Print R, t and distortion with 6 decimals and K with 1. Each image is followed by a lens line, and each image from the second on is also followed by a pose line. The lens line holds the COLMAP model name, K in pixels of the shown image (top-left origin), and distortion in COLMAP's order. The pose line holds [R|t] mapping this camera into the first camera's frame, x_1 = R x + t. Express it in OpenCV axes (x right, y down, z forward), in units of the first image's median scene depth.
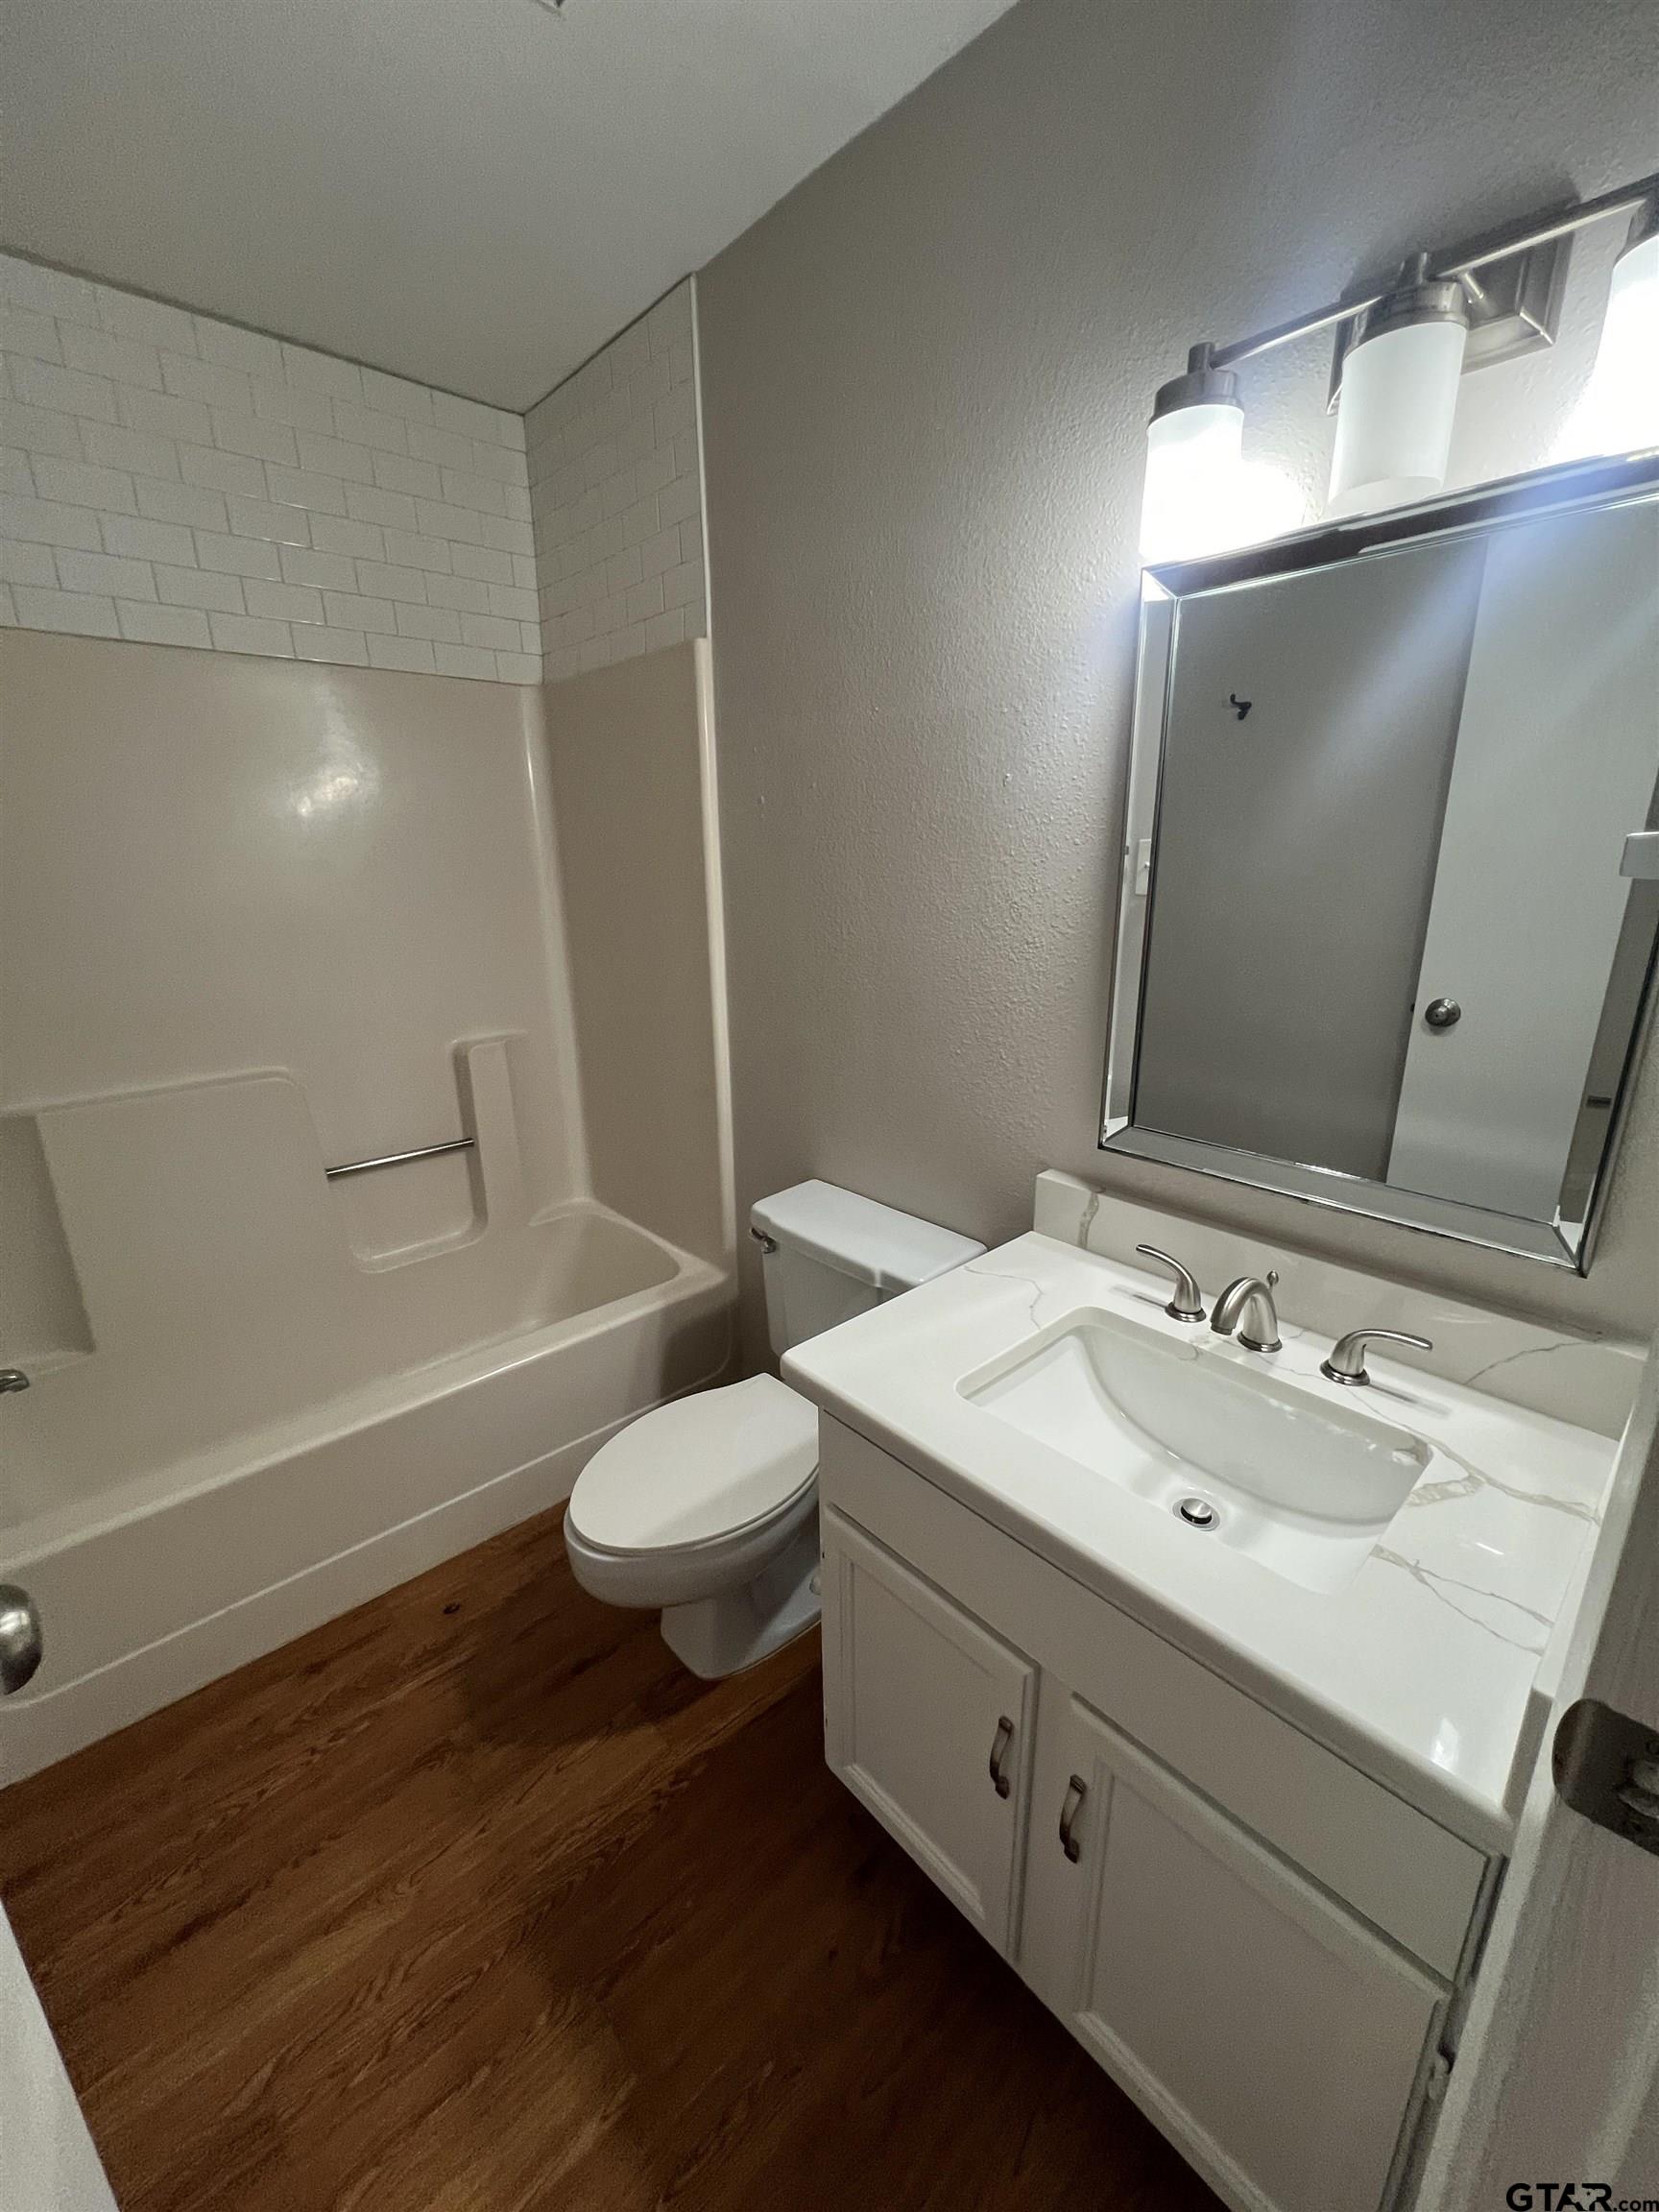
lens RADIAL K [[883.4, 0, 839.8], [0, 883.4, 1103.5], [0, 0, 1]] dist [-0.002682, 0.000561]
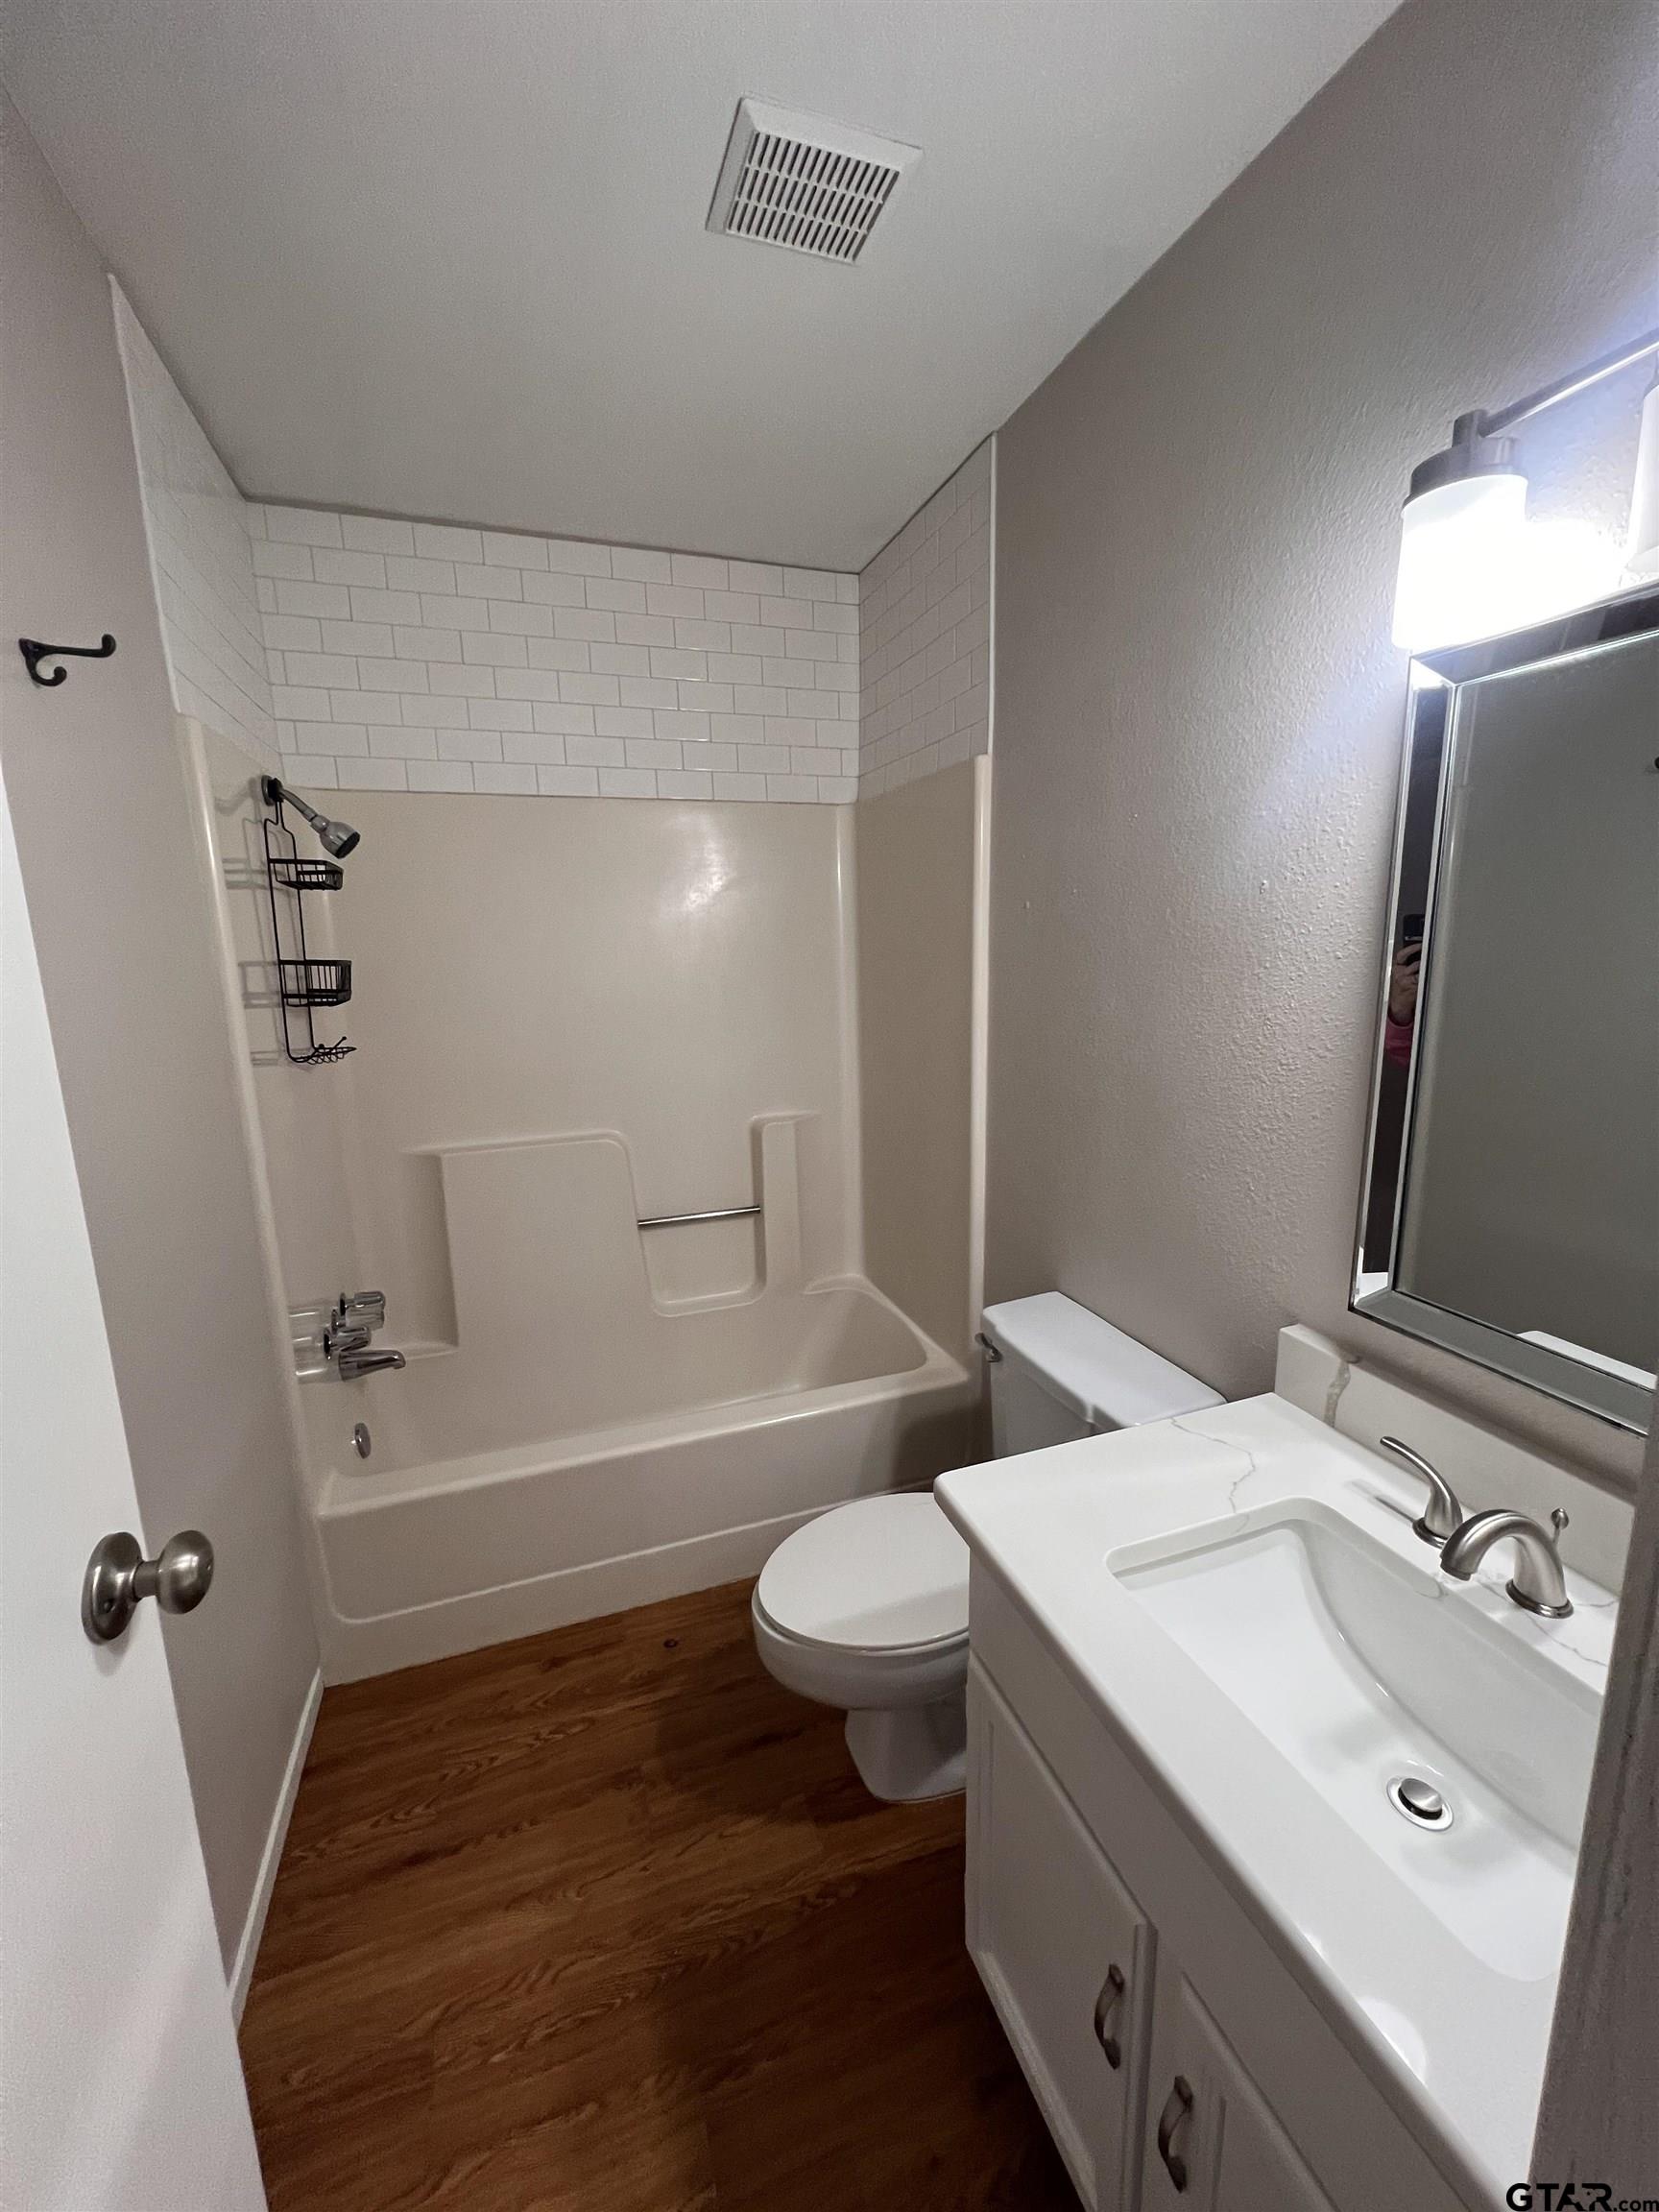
lens RADIAL K [[883.4, 0, 833.9], [0, 883.4, 1105.1], [0, 0, 1]] dist [-0.002682, 0.000561]
pose [[0.921651, 0.065892, -0.382385, 0.141877], [-0.098576, 0.992905, -0.066498, -0.037825], [0.375290, 0.098982, 0.921607, 0.014634]]
